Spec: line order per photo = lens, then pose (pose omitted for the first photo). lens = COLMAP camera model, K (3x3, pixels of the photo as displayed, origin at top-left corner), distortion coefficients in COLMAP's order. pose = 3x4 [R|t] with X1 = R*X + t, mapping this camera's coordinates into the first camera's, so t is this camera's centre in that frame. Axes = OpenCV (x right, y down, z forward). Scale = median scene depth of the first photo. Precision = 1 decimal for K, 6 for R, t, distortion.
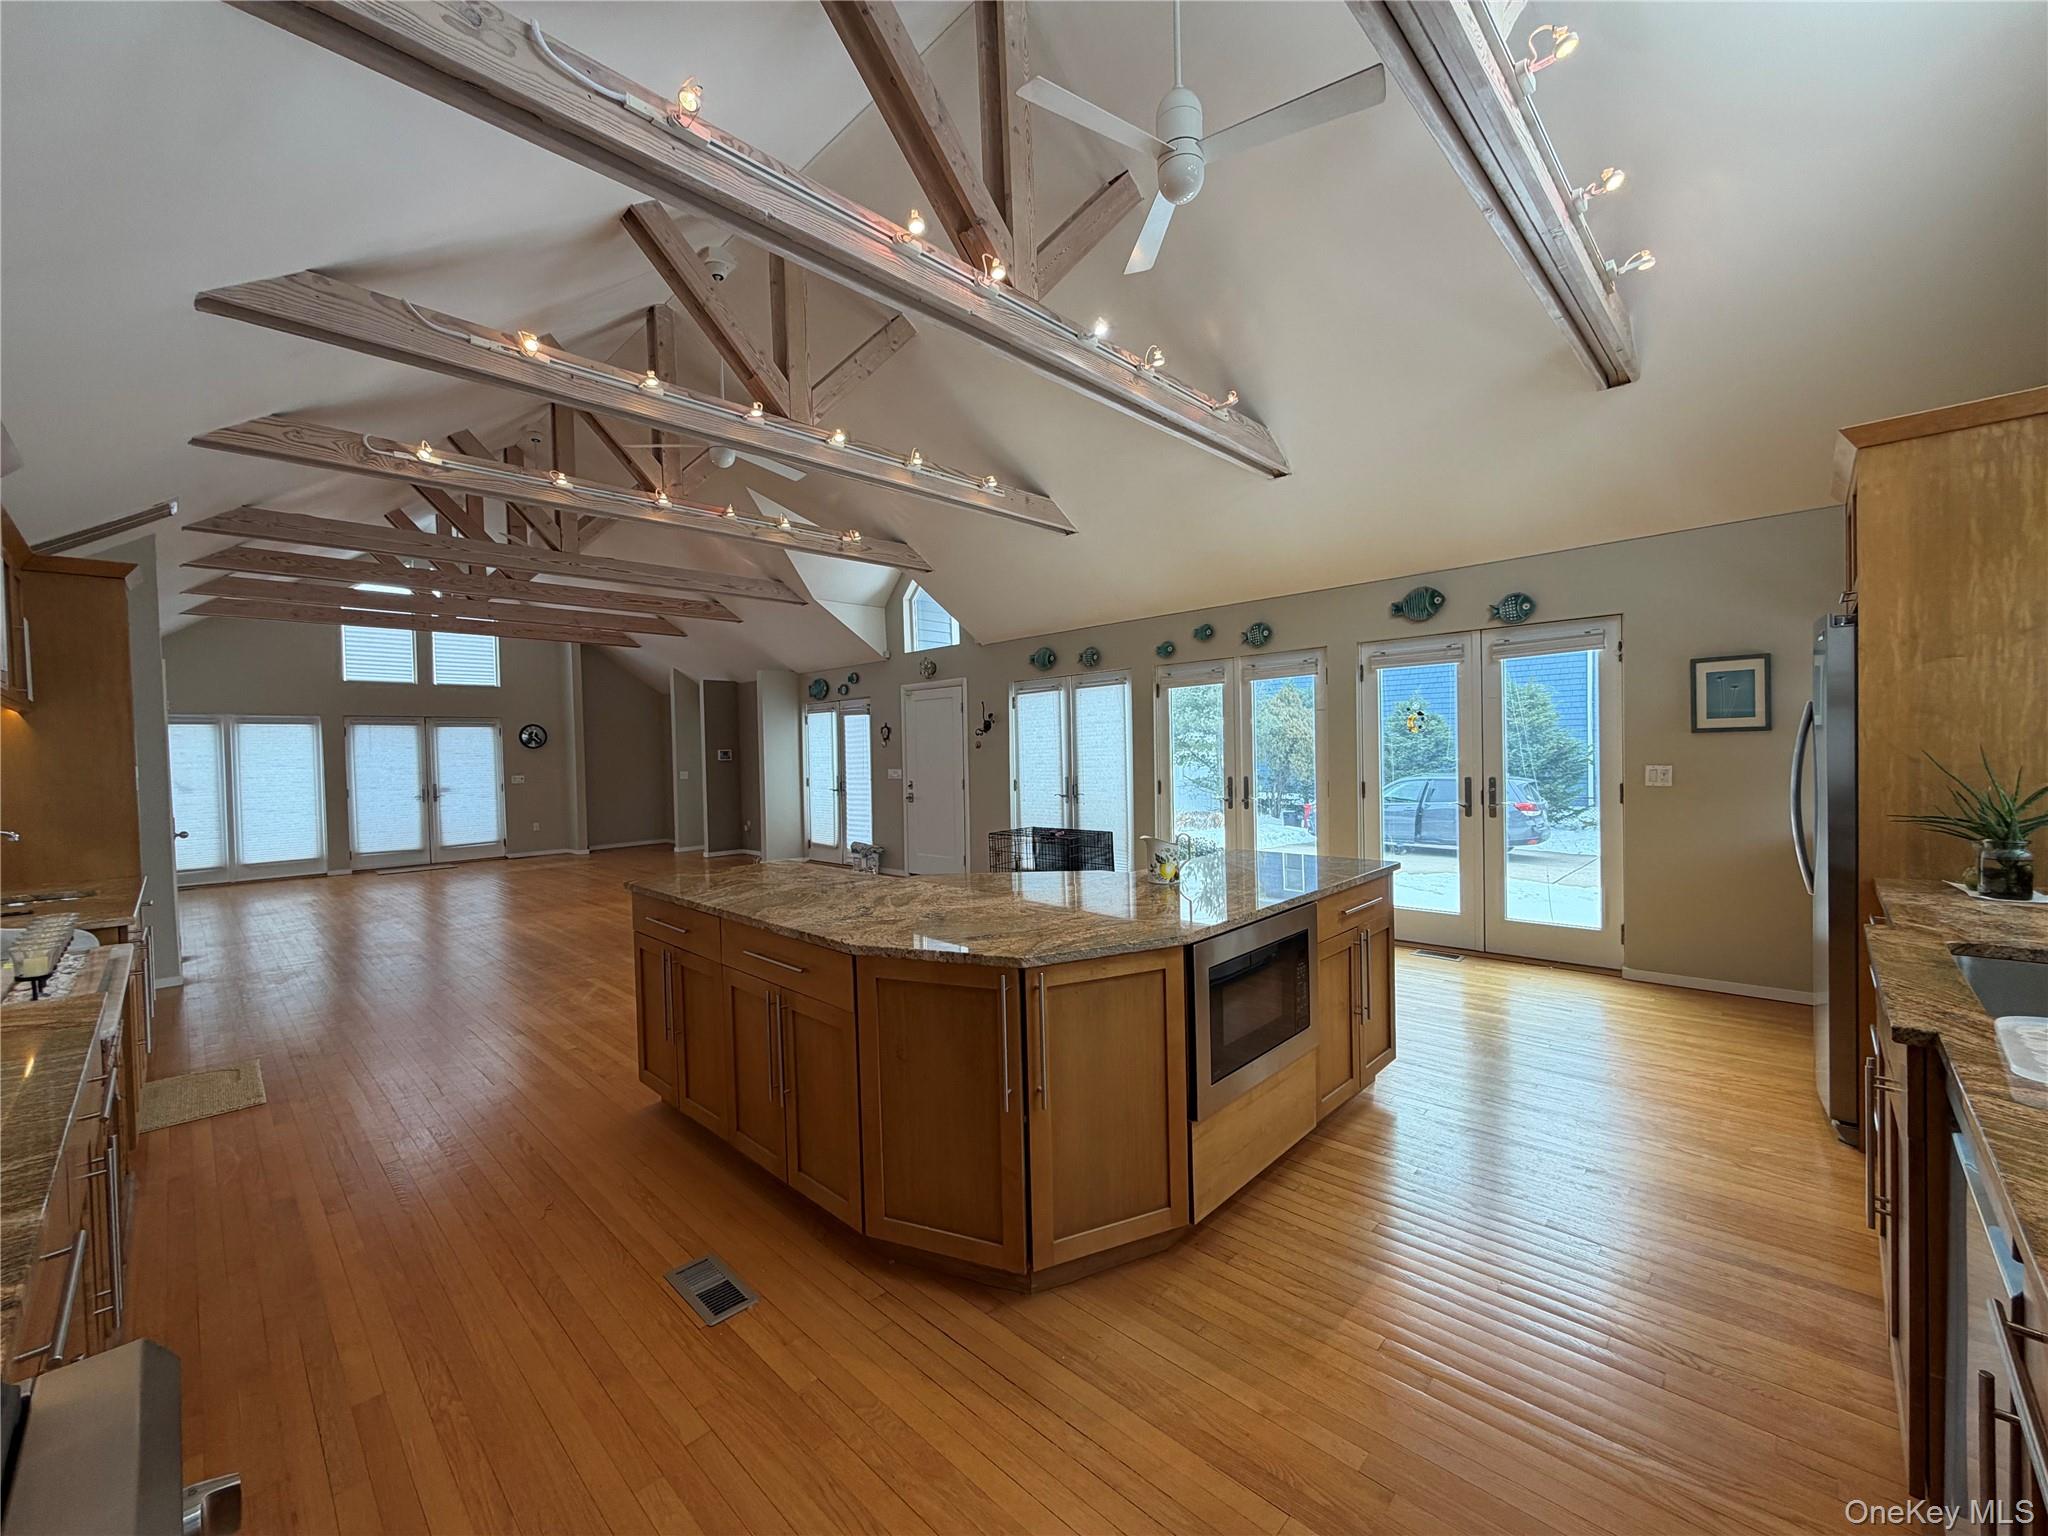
lens RADIAL K [[816.0, 0, 1014.3], [0, 816.0, 768.3], [0, 0, 1]] dist [0.002044, -0.000268]
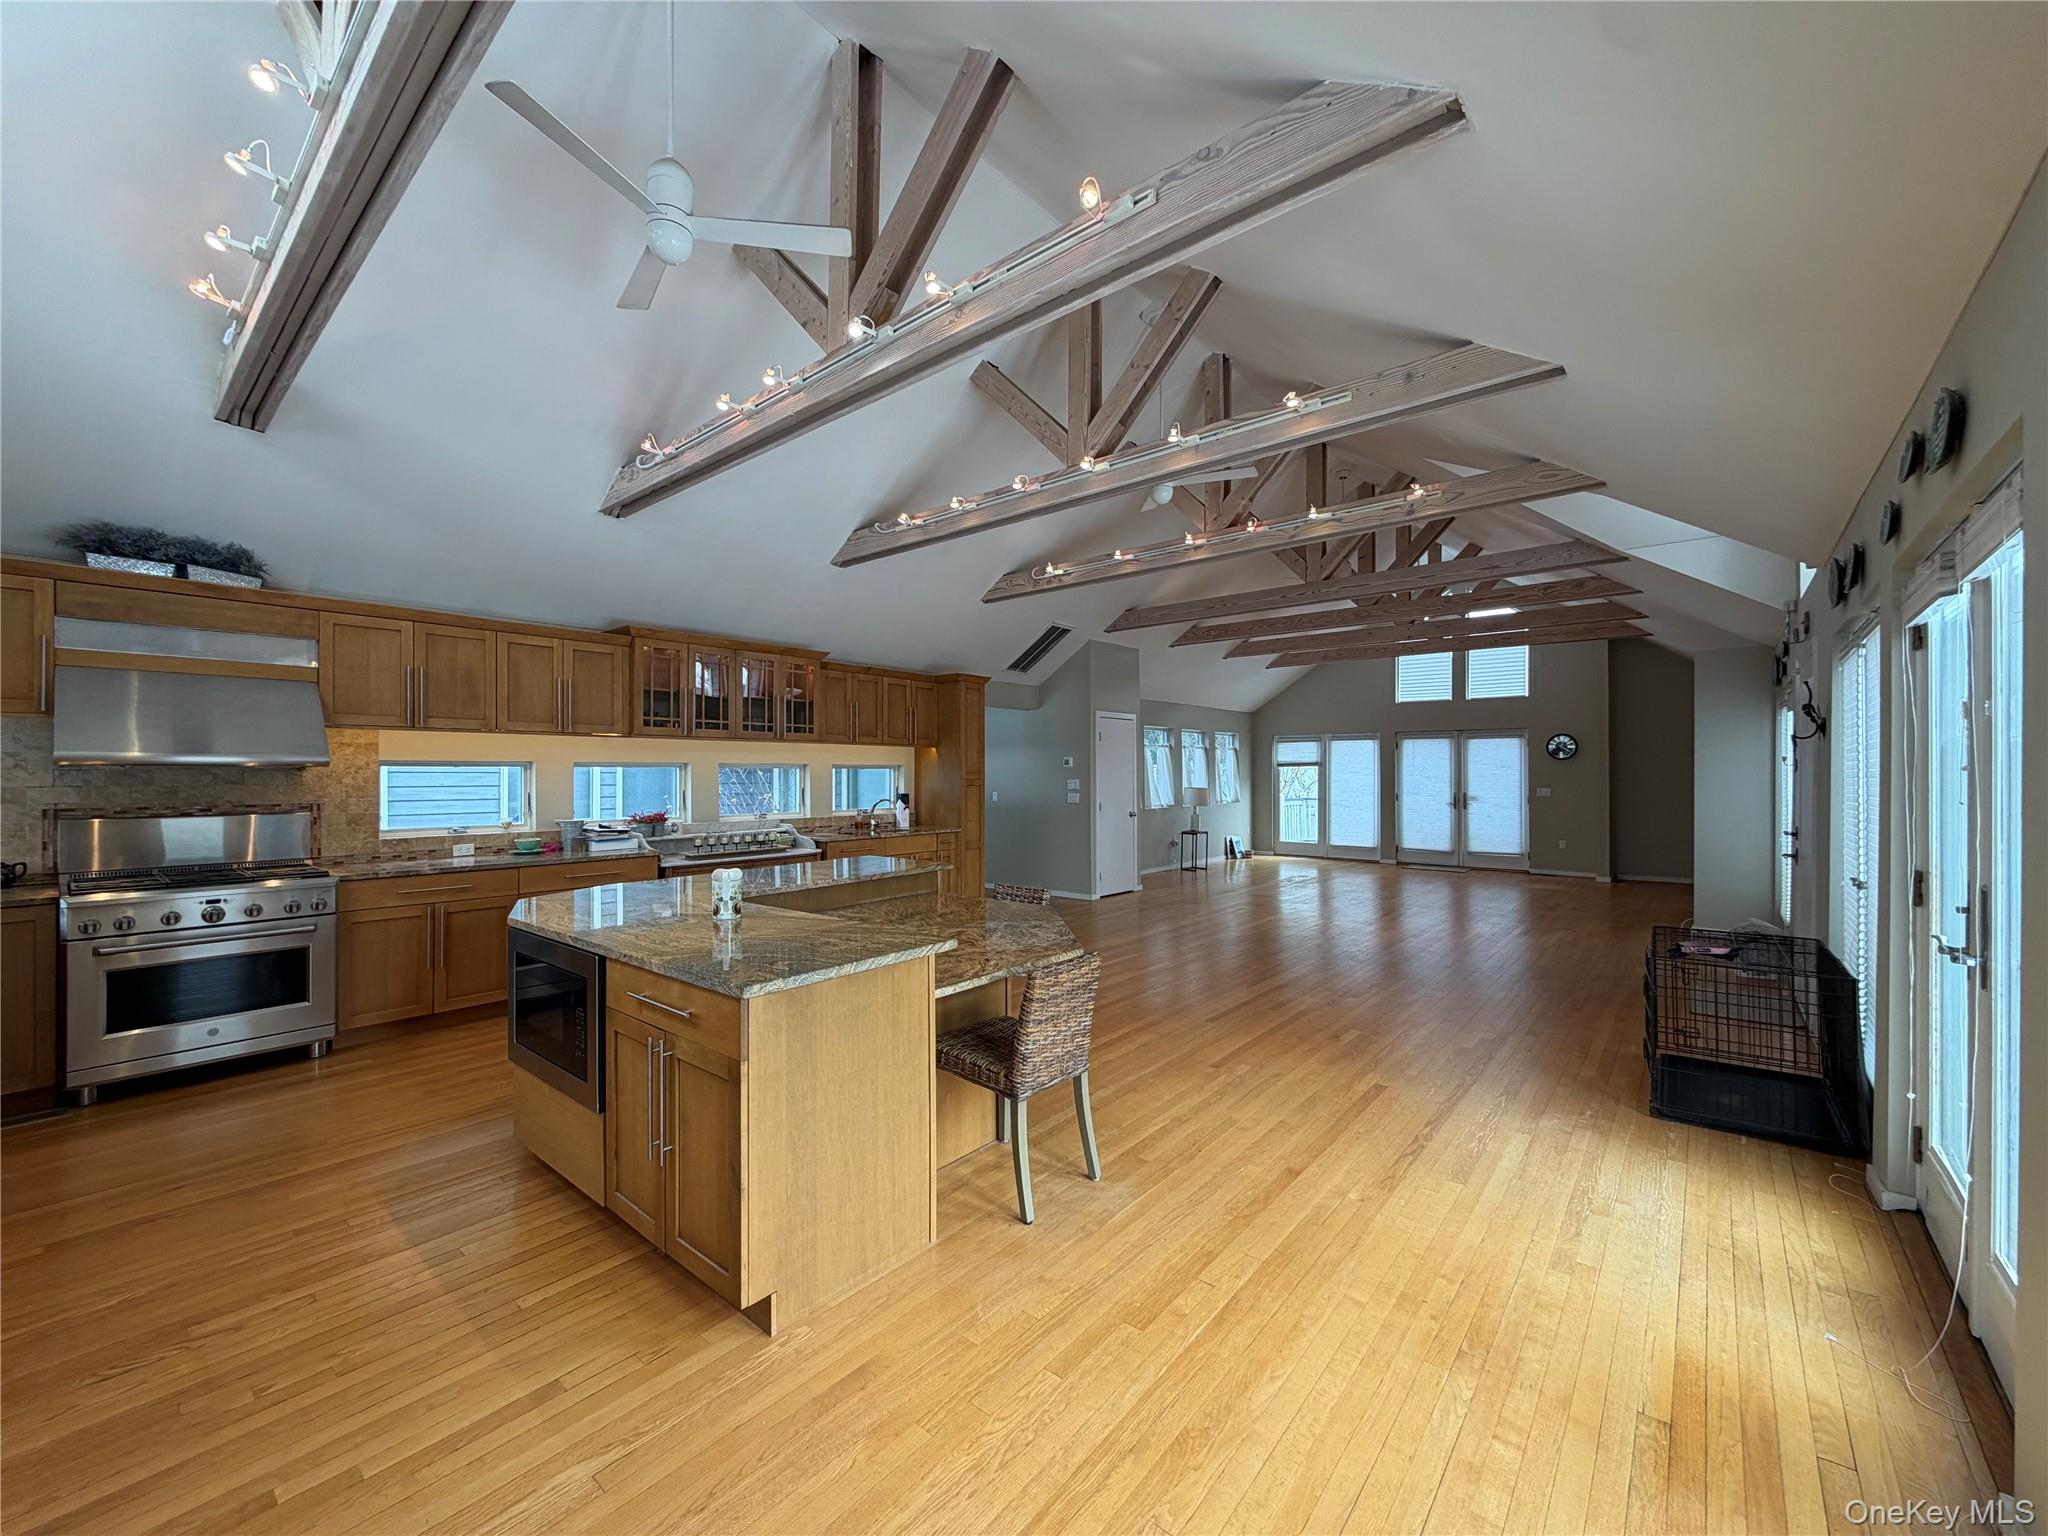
lens RADIAL K [[816.0, 0, 1014.3], [0, 816.0, 768.3], [0, 0, 1]] dist [0.002044, -0.000268]
pose [[0.065549, 0.019486, -0.997659, 0.329711], [-0.023193, 0.999569, 0.018000, -0.019038], [0.997580, 0.021959, 0.065972, 0.353579]]
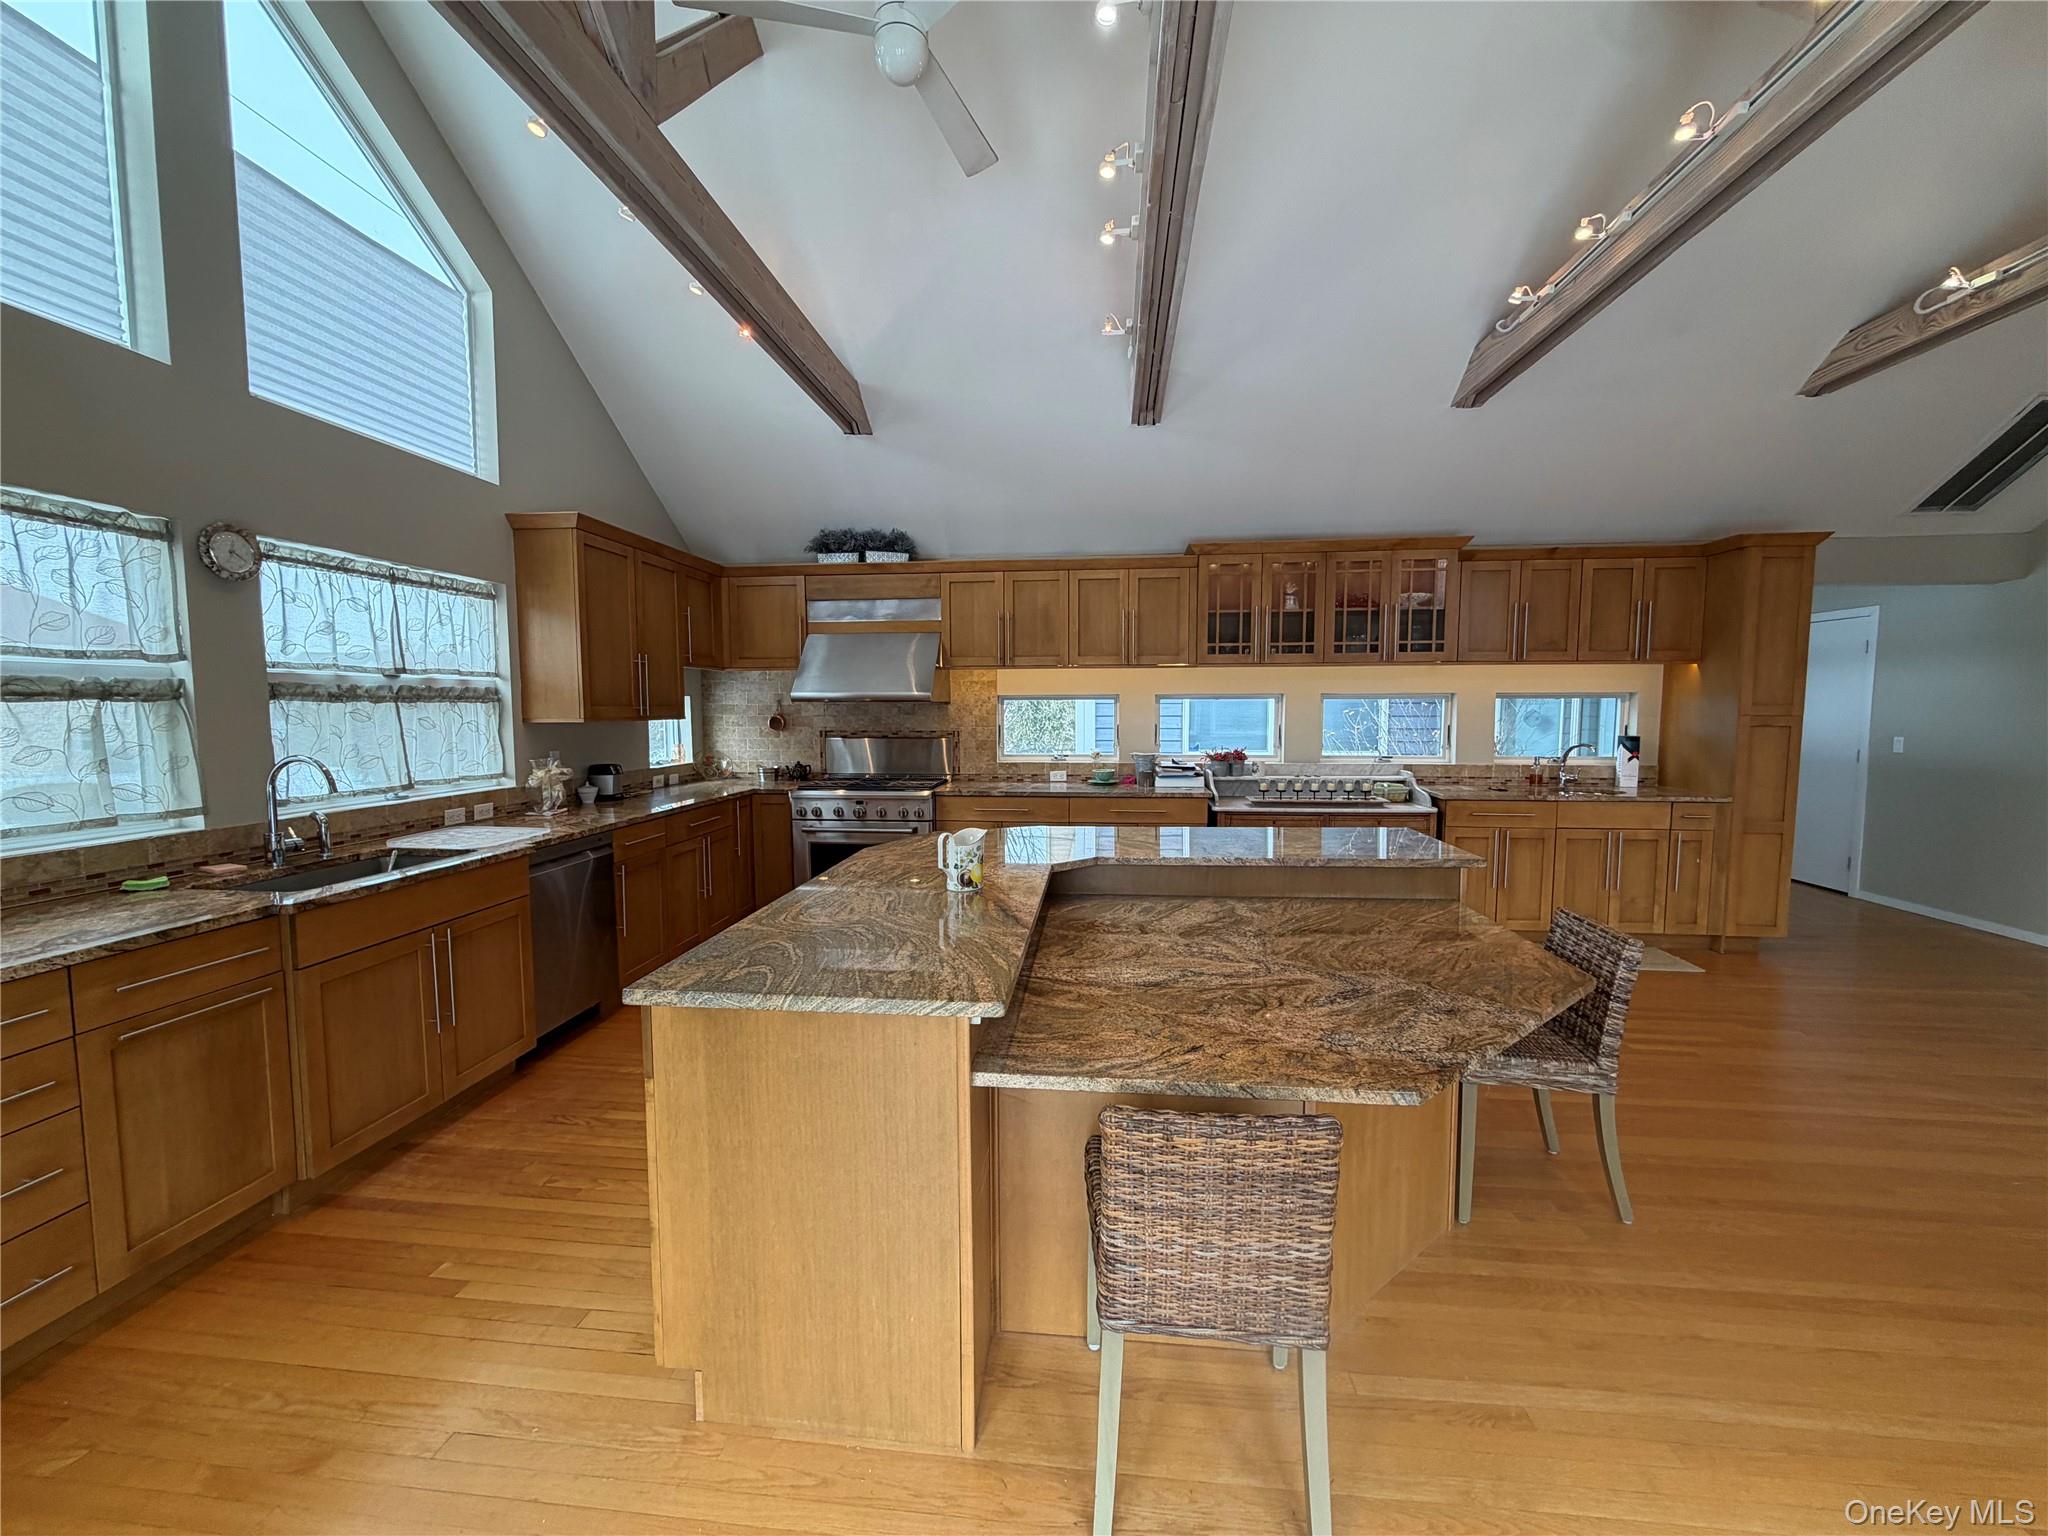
lens RADIAL K [[816.0, 0, 1014.3], [0, 816.0, 768.3], [0, 0, 1]] dist [0.002044, -0.000268]
pose [[-0.790253, 0.077090, -0.607913, 0.174926], [0.009401, 0.993464, 0.113760, -0.020192], [0.612709, 0.084184, -0.785812, 0.459353]]
